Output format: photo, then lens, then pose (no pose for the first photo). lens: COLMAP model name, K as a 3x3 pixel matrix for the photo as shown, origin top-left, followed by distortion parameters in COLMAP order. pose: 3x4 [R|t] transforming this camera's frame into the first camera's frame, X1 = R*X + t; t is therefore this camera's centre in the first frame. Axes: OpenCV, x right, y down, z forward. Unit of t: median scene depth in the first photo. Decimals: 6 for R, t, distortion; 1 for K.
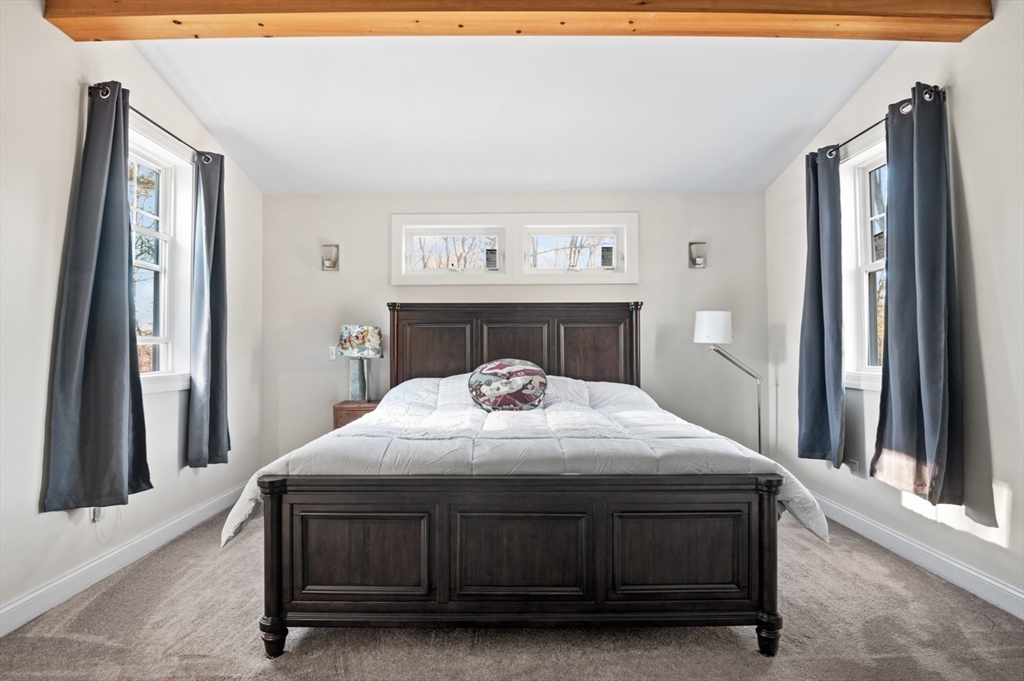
lens RADIAL K [[531.5, 0, 507.7], [0, 531.5, 335.2], [0, 0, 1]] dist [0.043851, -0.022080]
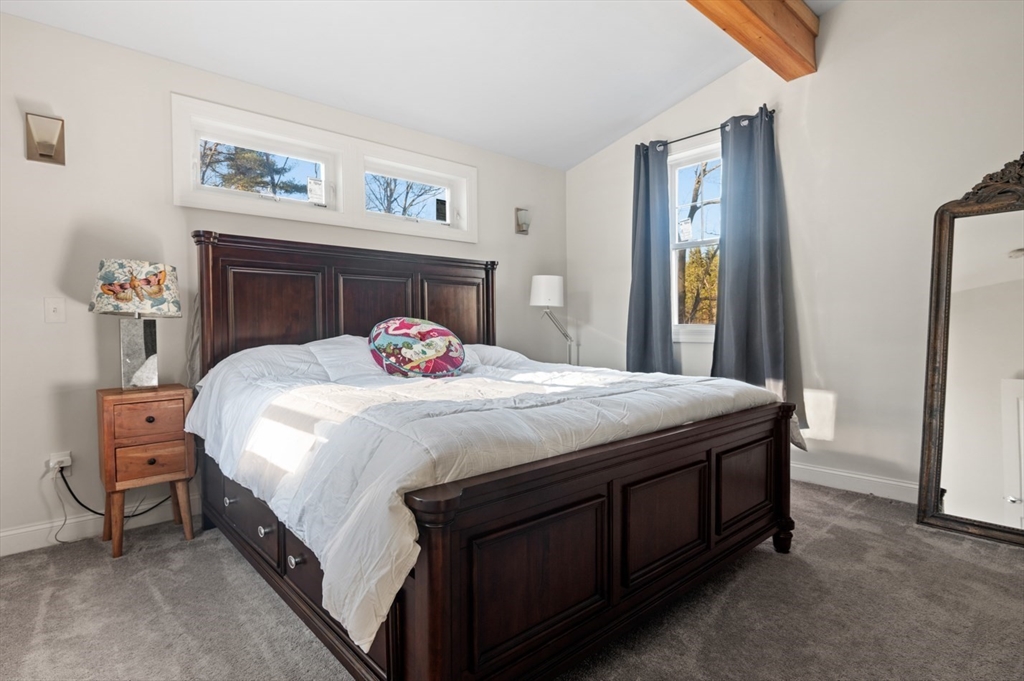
lens RADIAL K [[531.5, 0, 507.7], [0, 531.5, 335.2], [0, 0, 1]] dist [0.043851, -0.022080]
pose [[0.751872, -0.011660, 0.659206, -0.410613], [-0.012420, 0.999416, 0.031843, 0.043803], [-0.659192, -0.032130, 0.751288, 0.286327]]
